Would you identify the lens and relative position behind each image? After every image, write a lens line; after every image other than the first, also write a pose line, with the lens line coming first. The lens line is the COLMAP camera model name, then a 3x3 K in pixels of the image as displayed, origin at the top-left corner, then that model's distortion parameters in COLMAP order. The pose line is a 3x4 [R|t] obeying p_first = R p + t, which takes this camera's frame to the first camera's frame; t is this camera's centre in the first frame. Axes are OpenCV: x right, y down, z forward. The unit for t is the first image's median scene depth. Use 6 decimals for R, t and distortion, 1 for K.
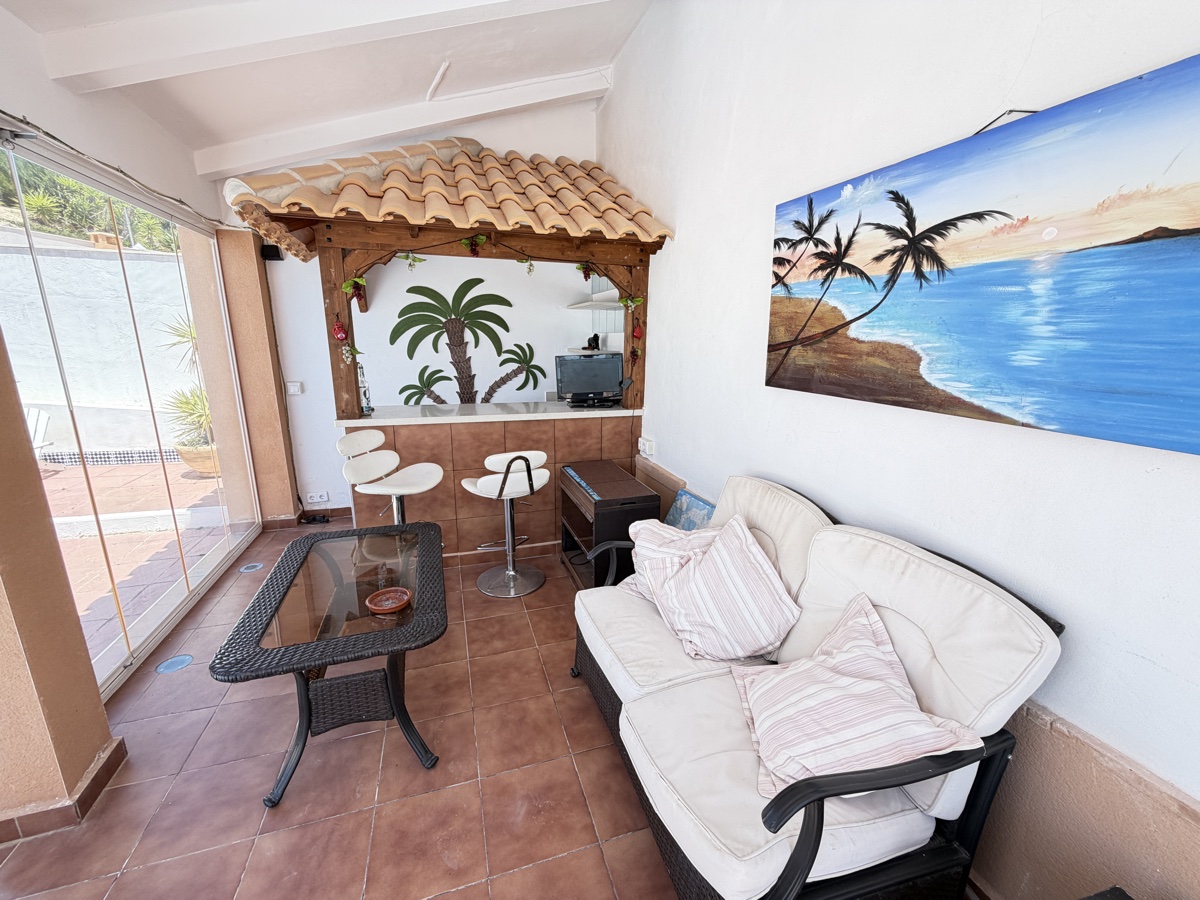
lens RADIAL K [[479.3, 0, 599.3], [0, 479.3, 448.8], [0, 0, 1]] dist [0.000622, -0.000349]
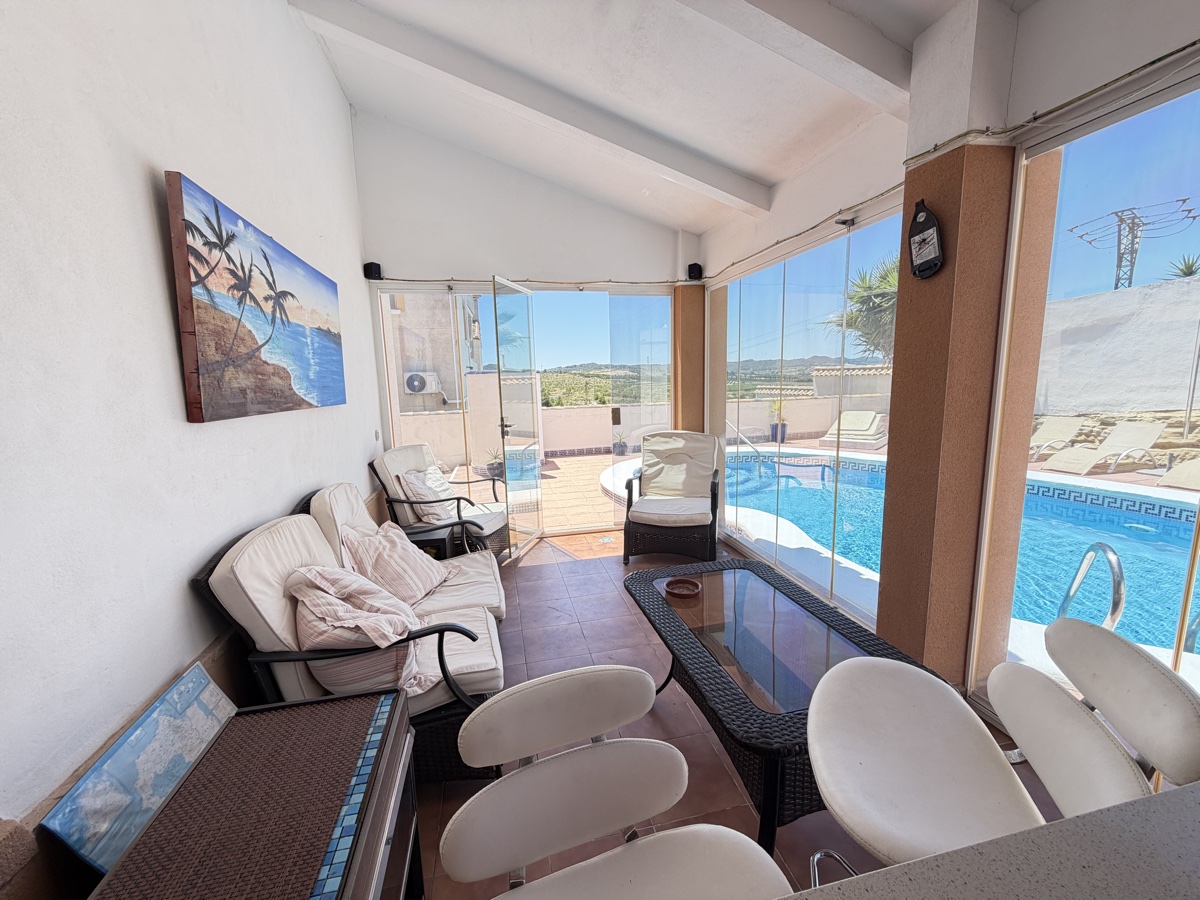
lens RADIAL K [[479.3, 0, 598.0], [0, 479.3, 453.5], [0, 0, 1]] dist [0.000622, -0.000349]
pose [[-0.994591, 0.006608, 0.103655, -0.386147], [0.044804, 0.927647, 0.370761, -0.416400], [-0.093705, 0.373400, -0.922926, 2.074433]]
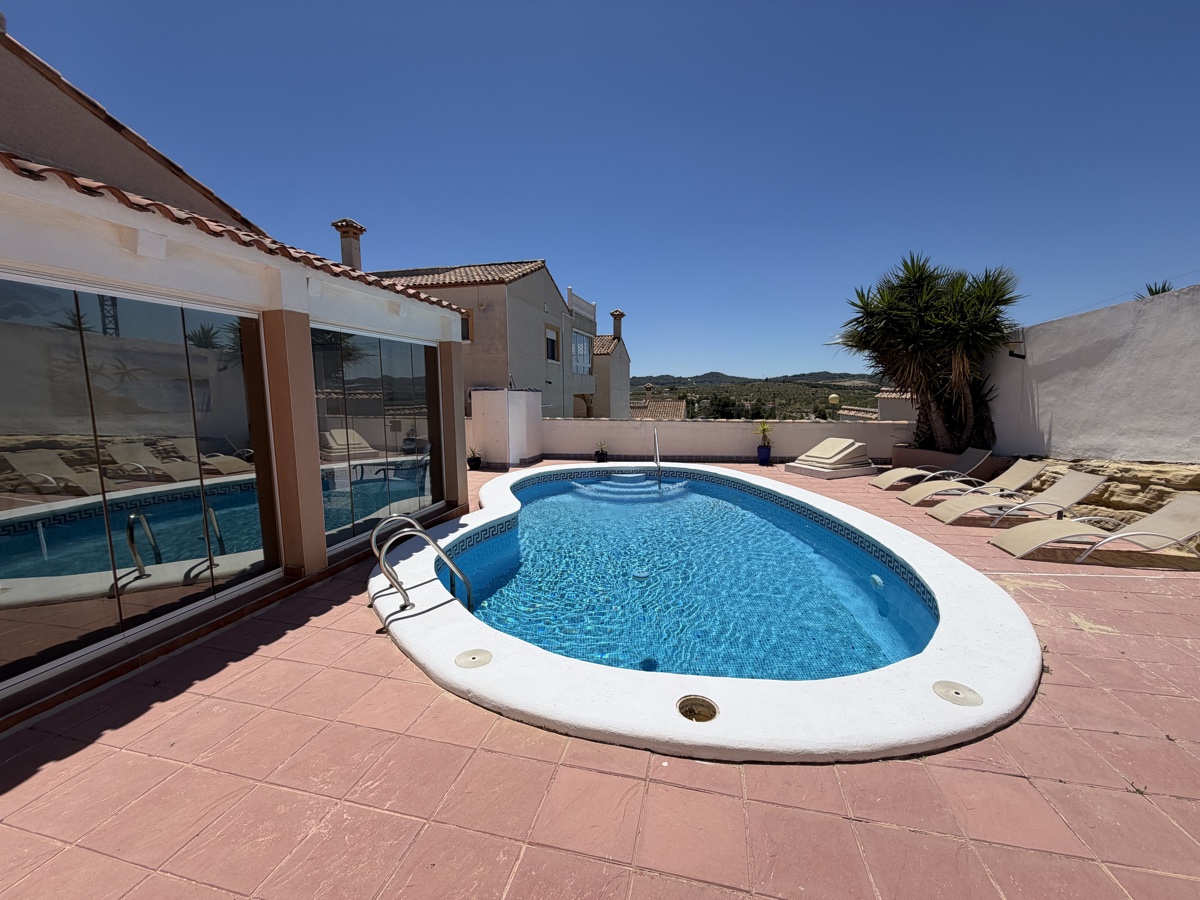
lens RADIAL K [[479.3, 0, 601.8], [0, 479.3, 452.9], [0, 0, 1]] dist [0.000622, -0.000349]
pose [[-0.851575, -0.069885, 0.519554, -4.012544], [0.117107, 0.940670, 0.318475, -0.514964], [-0.510985, 0.332049, -0.792867, 1.999404]]
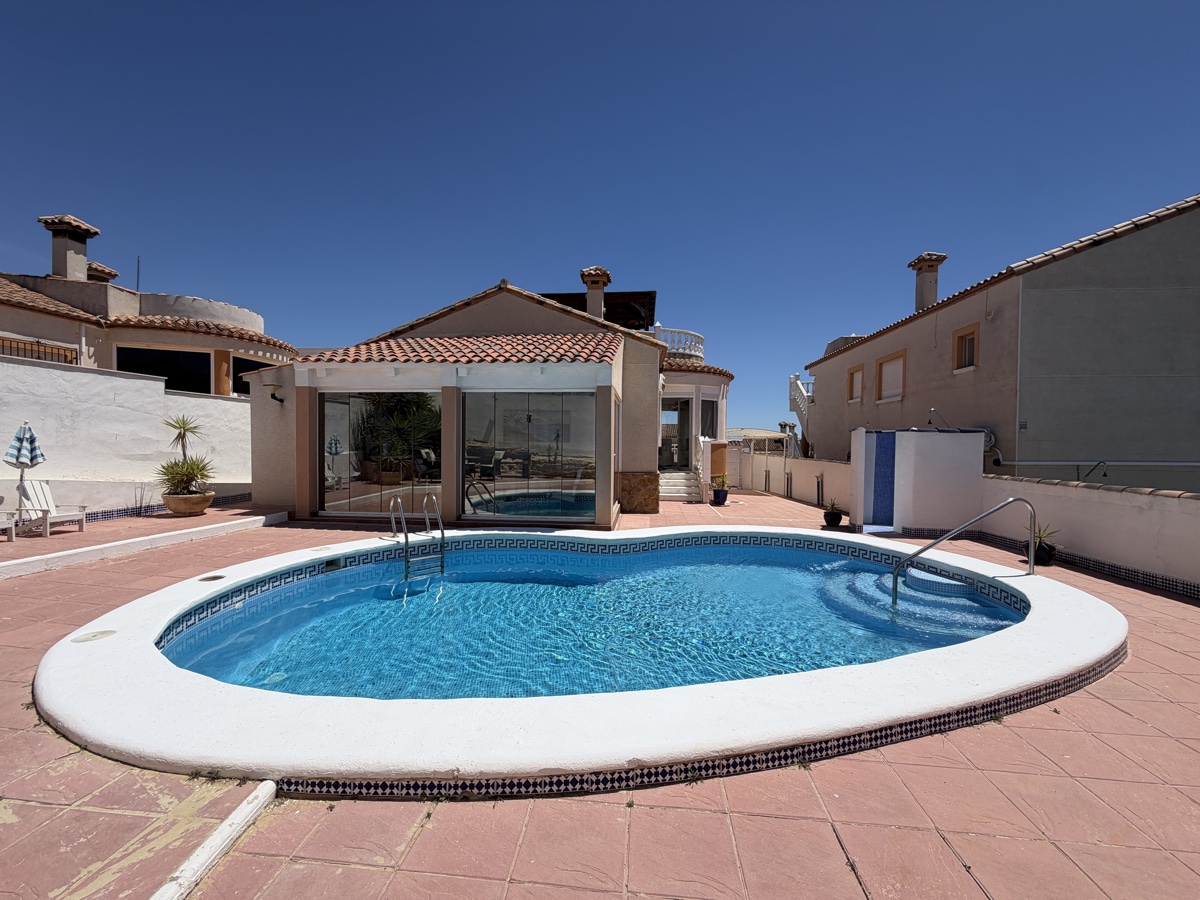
lens RADIAL K [[479.3, 0, 603.2], [0, 479.3, 455.0], [0, 0, 1]] dist [0.000622, -0.000349]
pose [[0.400250, -0.028706, 0.915956, -5.229154], [0.214004, 0.974801, -0.062964, 0.631530], [-0.891068, 0.221220, 0.396308, -2.525975]]
